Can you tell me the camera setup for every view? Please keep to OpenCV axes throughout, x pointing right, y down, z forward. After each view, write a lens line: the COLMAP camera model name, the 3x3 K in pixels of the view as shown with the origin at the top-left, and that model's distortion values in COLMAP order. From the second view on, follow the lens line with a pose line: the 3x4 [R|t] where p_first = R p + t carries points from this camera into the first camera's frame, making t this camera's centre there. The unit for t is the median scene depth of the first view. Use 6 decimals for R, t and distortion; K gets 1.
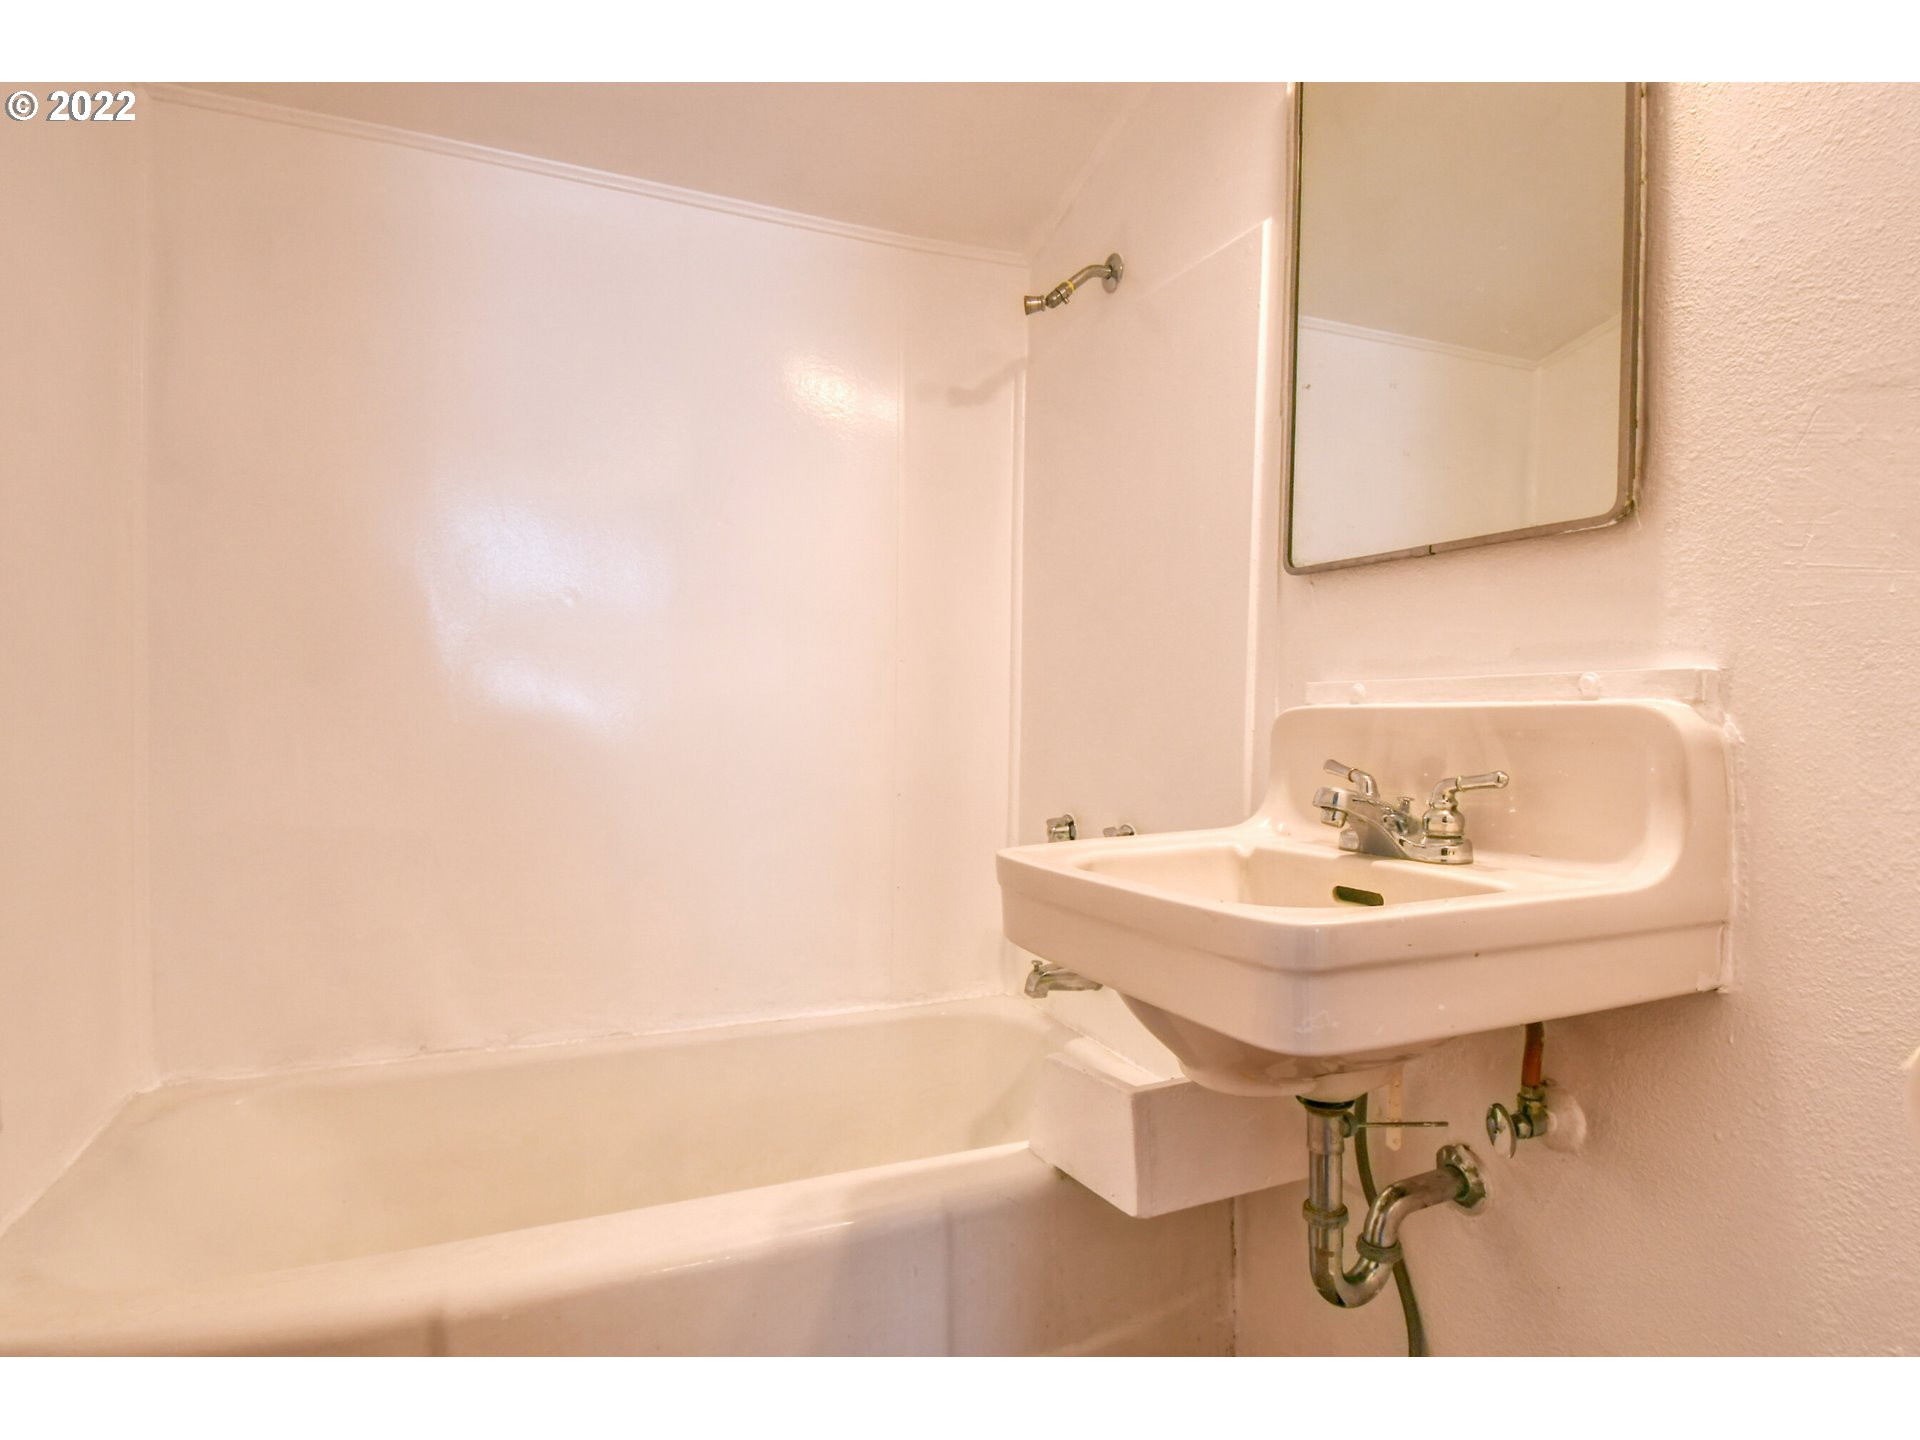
lens RADIAL K [[1023.2, 0, 960.0], [0, 1023.2, 720.0], [0, 0, 1]] dist [0.013464, -0.025393]
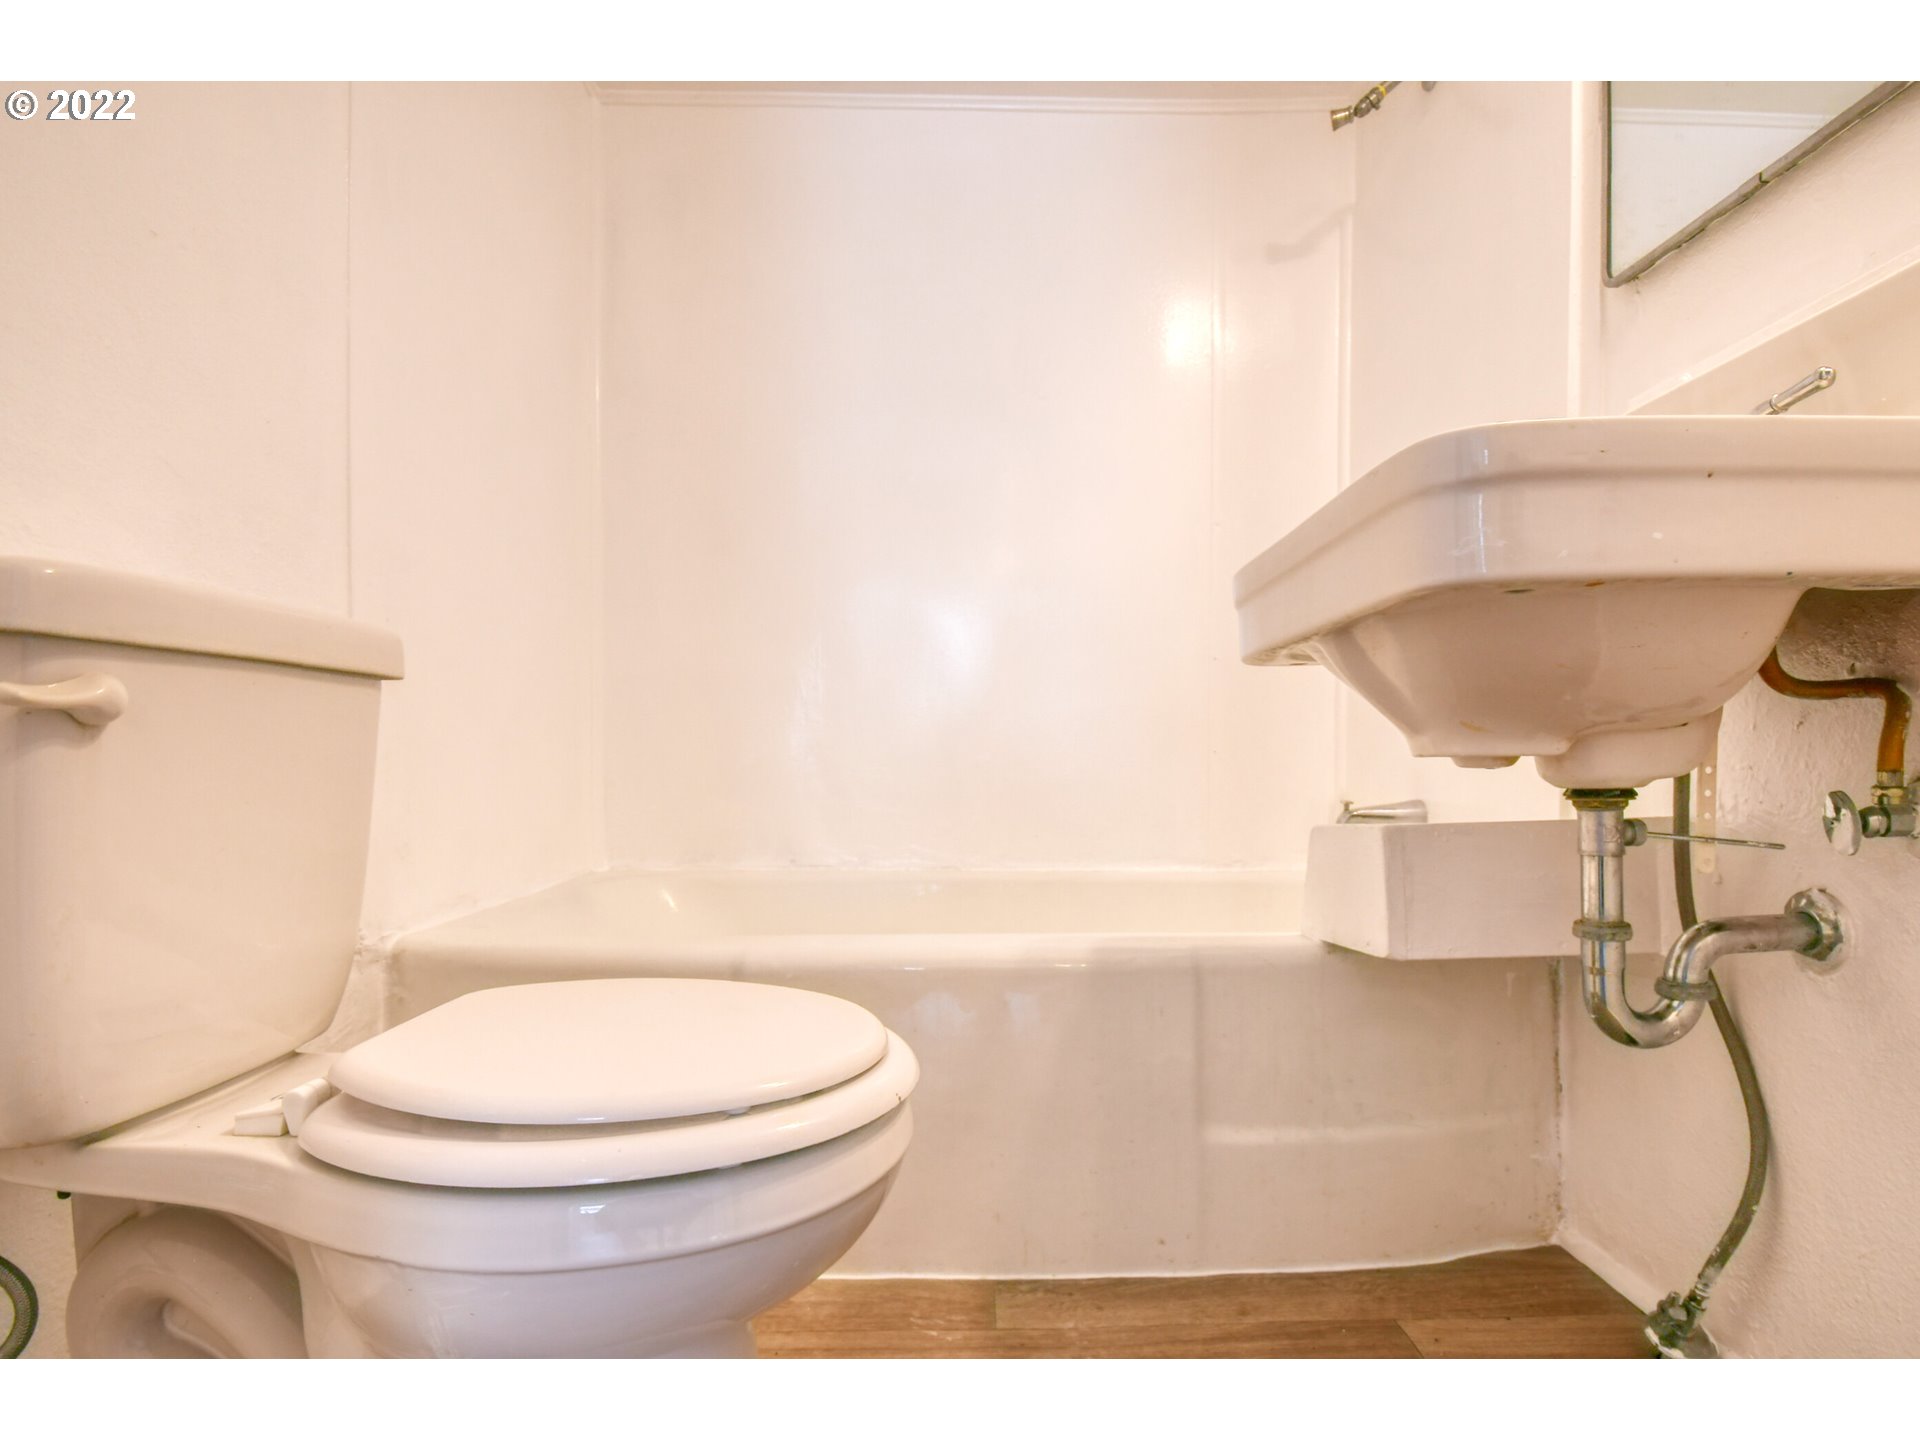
lens RADIAL K [[995.6, 0, 974.3], [0, 995.6, 751.3], [0, 0, 1]] dist [0.022018, -0.034756]
pose [[0.922776, -0.005956, -0.385291, 0.164006], [0.002624, 0.999954, -0.009175, 0.285595], [0.385328, 0.007456, 0.922749, 0.018105]]
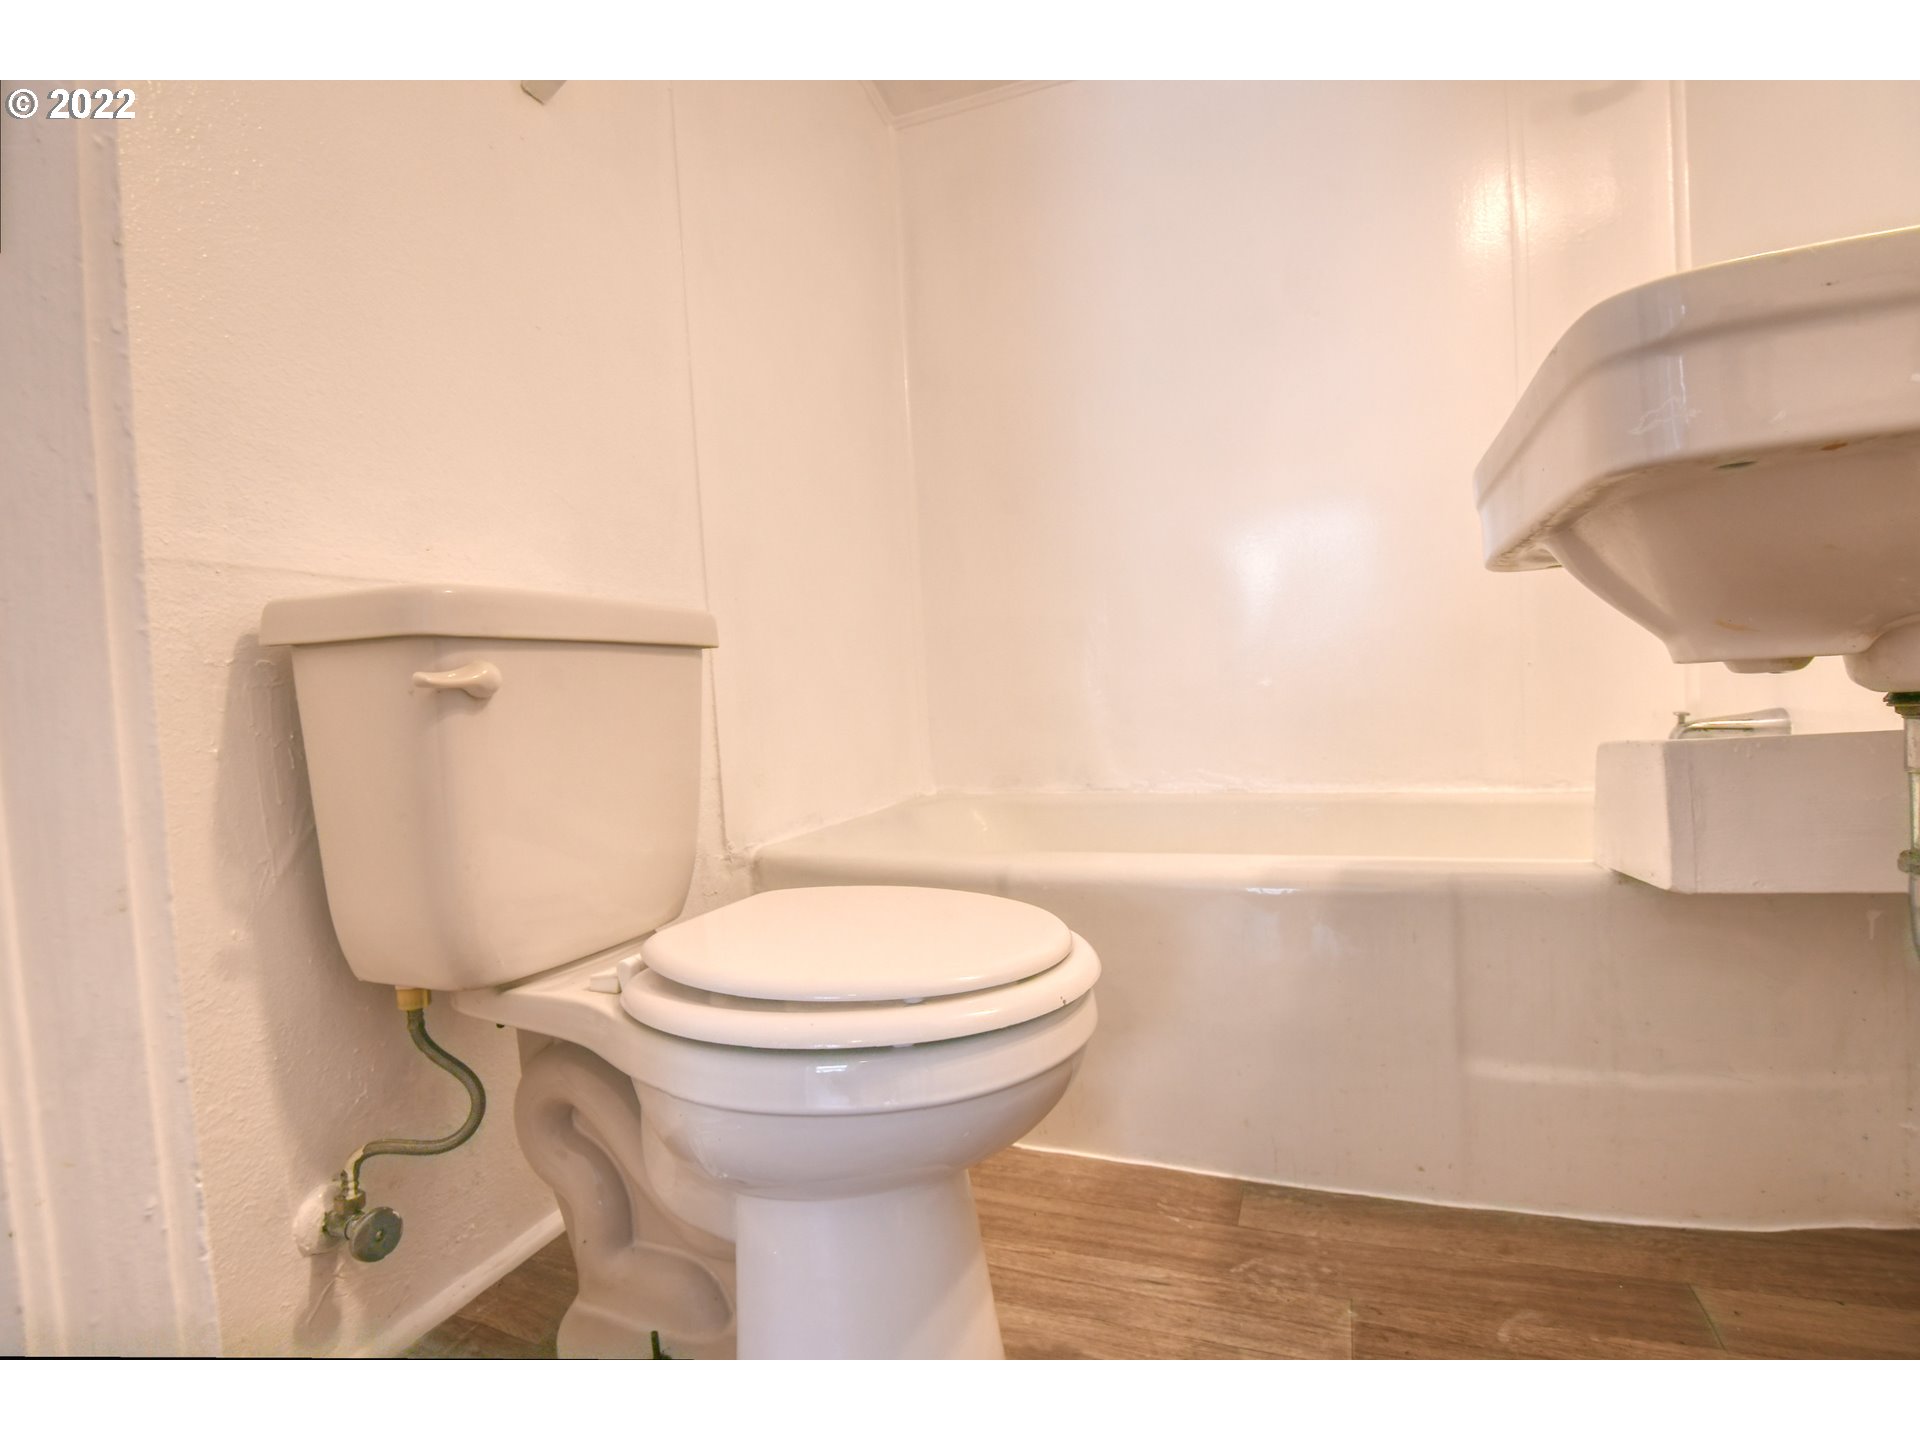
lens RADIAL K [[922.7, 0, 964.6], [0, 922.7, 725.8], [0, 0, 1]] dist [0.002924, -0.018291]
pose [[0.711155, -0.014549, -0.702885, 0.269402], [0.048877, 0.998390, 0.028787, 0.284459], [0.701334, -0.054827, 0.710721, 0.078981]]
